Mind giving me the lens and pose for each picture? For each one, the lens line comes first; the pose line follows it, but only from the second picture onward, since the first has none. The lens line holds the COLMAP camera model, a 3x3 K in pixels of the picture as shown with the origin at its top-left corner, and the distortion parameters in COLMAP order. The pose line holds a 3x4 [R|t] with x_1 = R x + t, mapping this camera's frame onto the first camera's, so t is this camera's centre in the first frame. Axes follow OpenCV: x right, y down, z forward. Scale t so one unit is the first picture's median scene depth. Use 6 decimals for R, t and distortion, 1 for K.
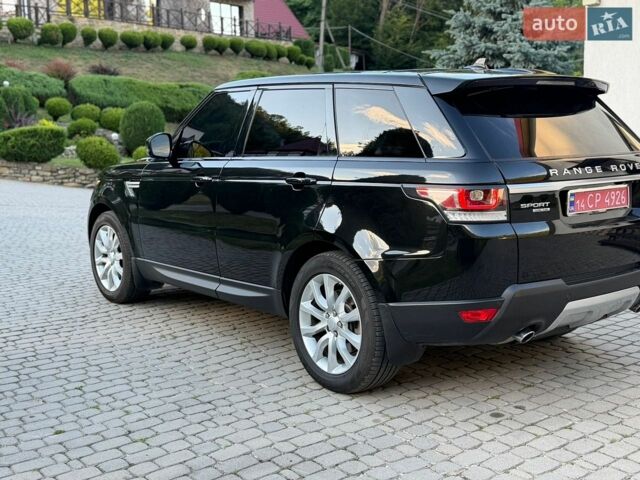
lens RADIAL K [[781.8, 0, 320.0], [0, 781.8, 240.0], [0, 0, 1]] dist [0.213723, -0.533836]
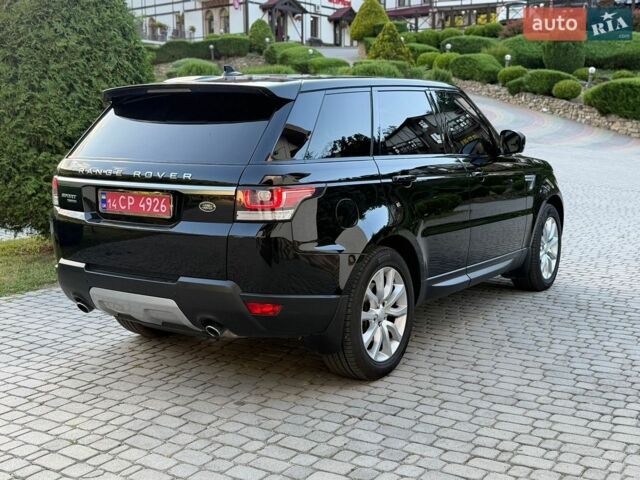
lens RADIAL K [[781.8, 0, 320.0], [0, 781.8, 240.0], [0, 0, 1]] dist [0.213723, -0.533836]
pose [[0.306640, 0.149147, -0.940068, 0.188834], [-0.134323, 0.984544, 0.112389, -0.020408], [0.942300, 0.091810, 0.321934, 0.120478]]
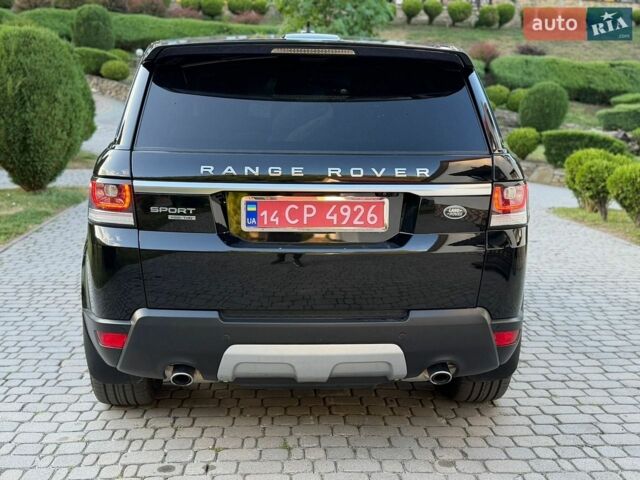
lens RADIAL K [[781.8, 0, 320.0], [0, 781.8, 240.0], [0, 0, 1]] dist [0.213723, -0.533836]
pose [[0.822217, 0.117571, -0.556898, 0.100954], [-0.105346, 0.992963, 0.054096, -0.008872], [0.559340, 0.014188, 0.828817, 0.055247]]
